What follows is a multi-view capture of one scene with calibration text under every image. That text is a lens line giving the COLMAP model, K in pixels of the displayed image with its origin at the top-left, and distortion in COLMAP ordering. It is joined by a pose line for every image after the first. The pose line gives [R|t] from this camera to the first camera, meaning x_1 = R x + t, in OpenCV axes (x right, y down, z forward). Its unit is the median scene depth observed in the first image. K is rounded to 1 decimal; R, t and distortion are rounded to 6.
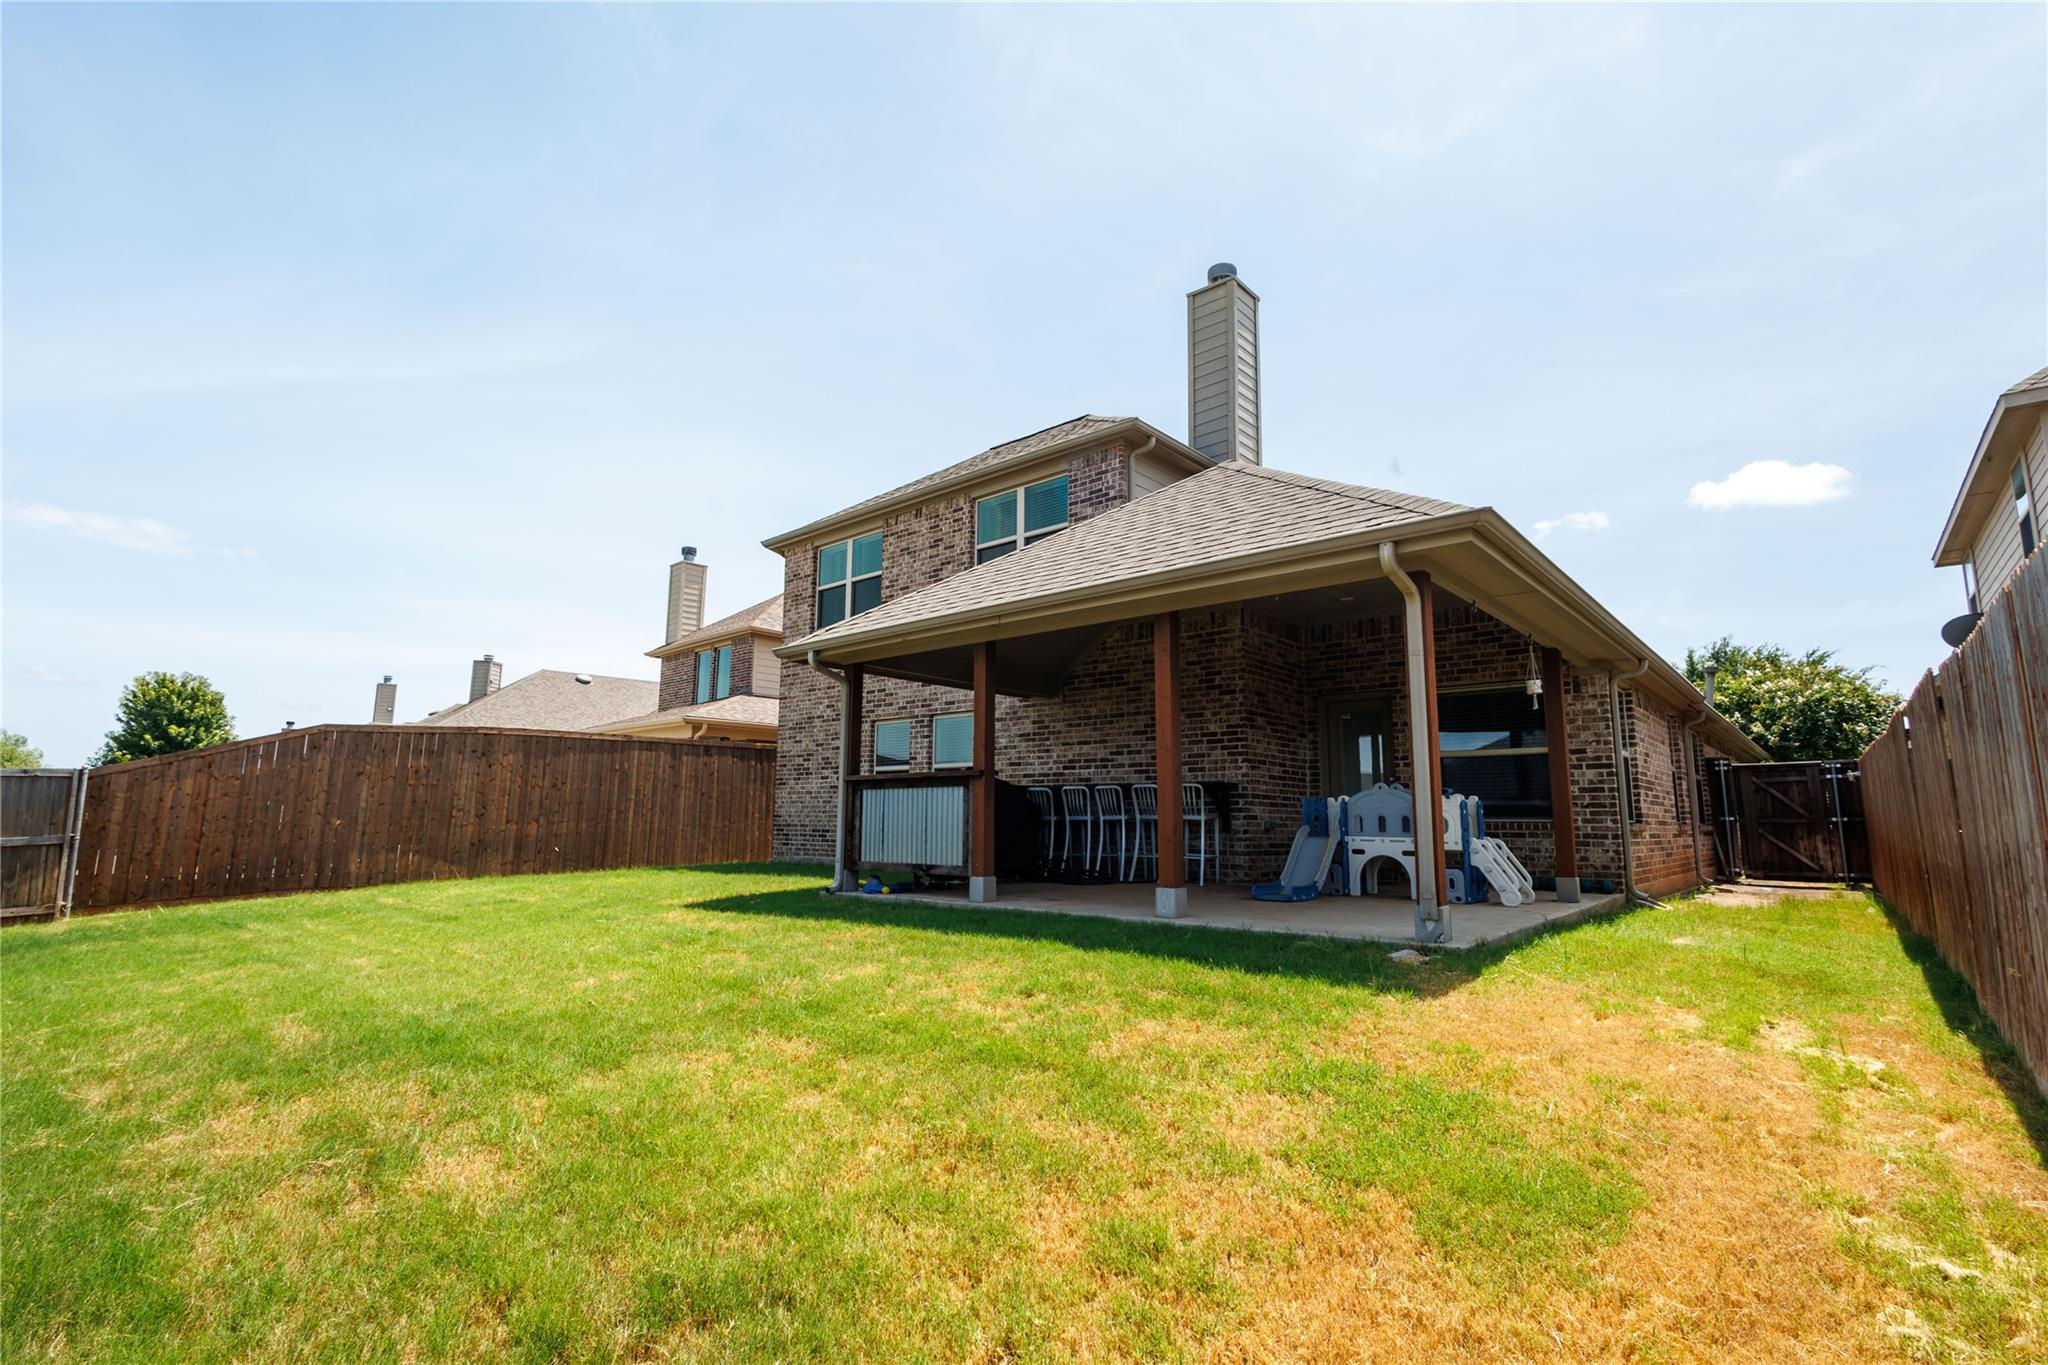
lens RADIAL K [[940.8, 0, 1022.9], [0, 940.8, 679.3], [0, 0, 1]] dist [0.005675, 0.000331]
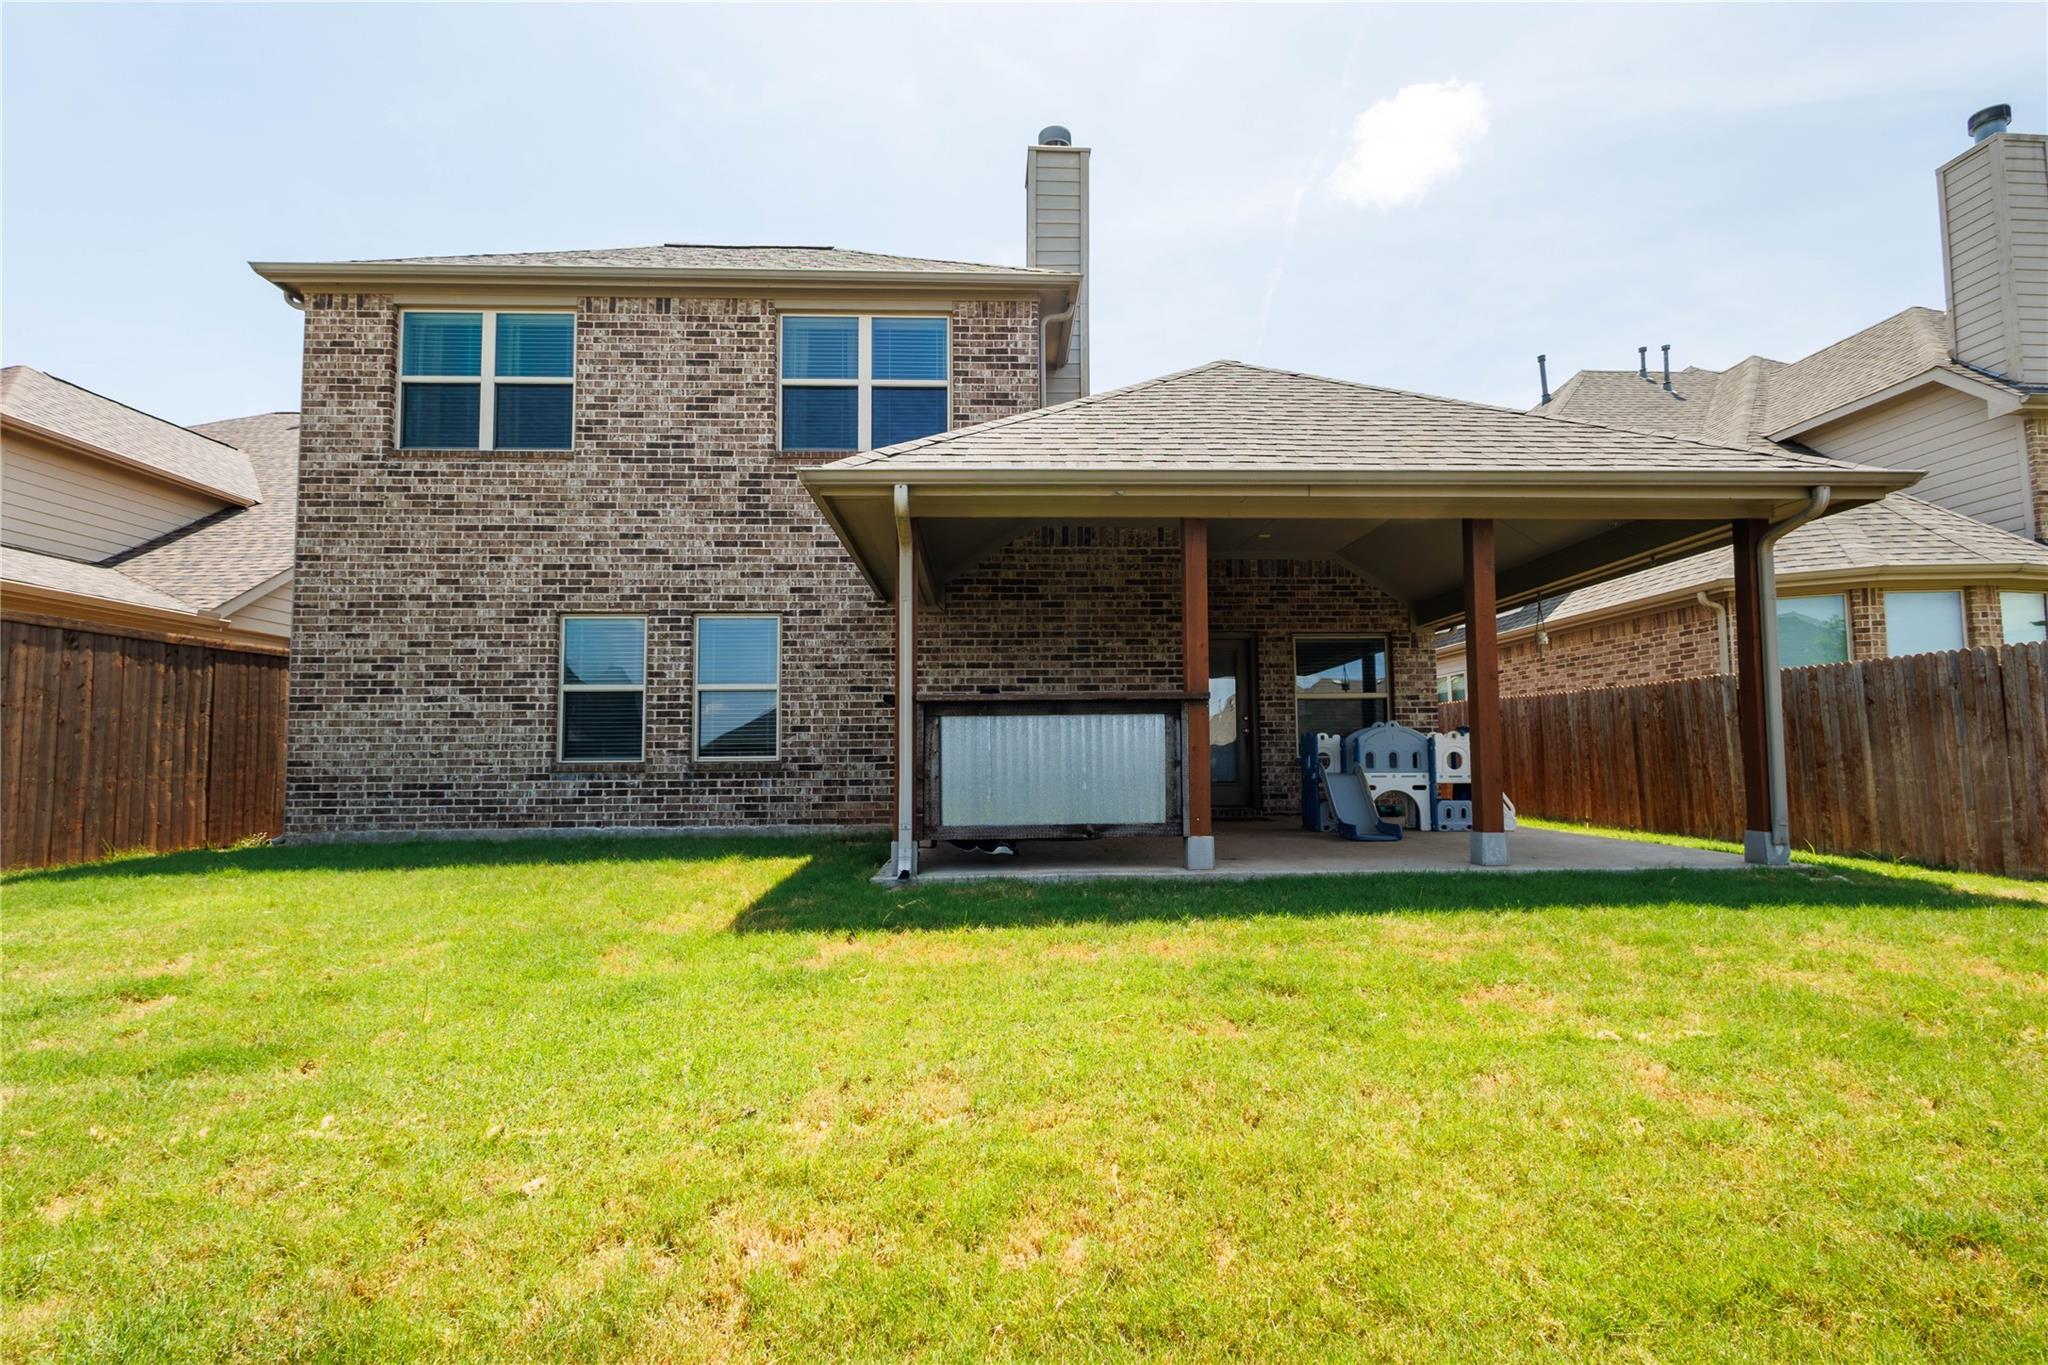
lens RADIAL K [[936.2, 0, 1025.9], [0, 936.2, 700.2], [0, 0, 1]] dist [0.002959, 0.000255]
pose [[0.723692, 0.033582, 0.689305, -0.455602], [-0.089713, 0.994918, 0.045717, 0.057151], [-0.684267, -0.094925, 0.723027, 0.397993]]
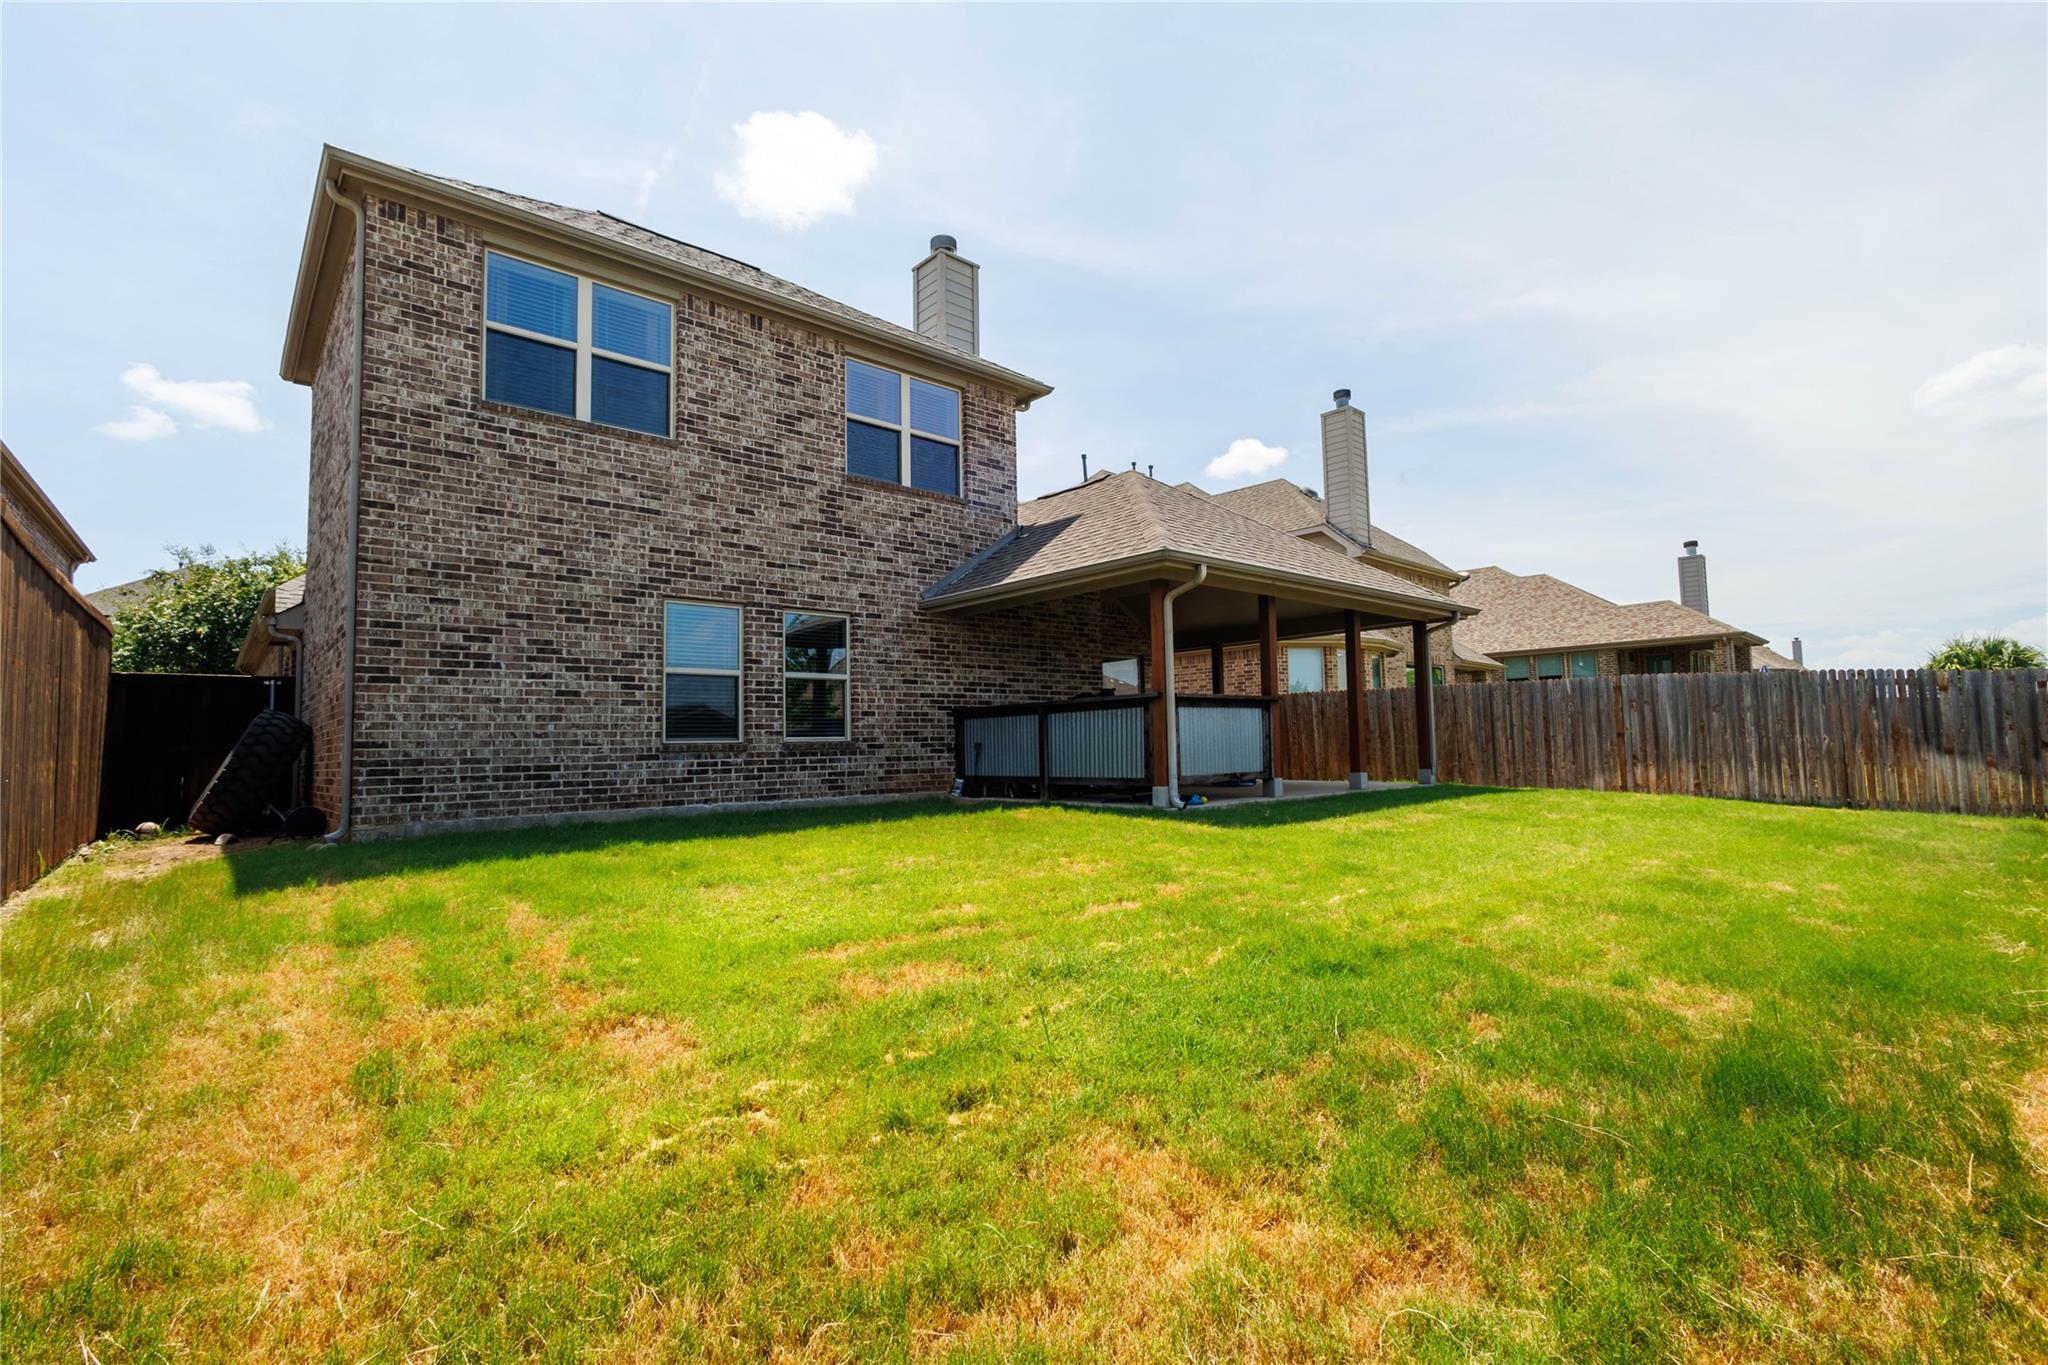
lens RADIAL K [[934.2, 0, 1023.8], [0, 934.2, 679.0], [0, 0, 1]] dist [0.002494, 0.000440]
pose [[0.122772, 0.064410, 0.990343, -0.953071], [-0.127129, 0.990691, -0.048673, 0.125773], [-0.984259, -0.119925, 0.129817, 0.828177]]
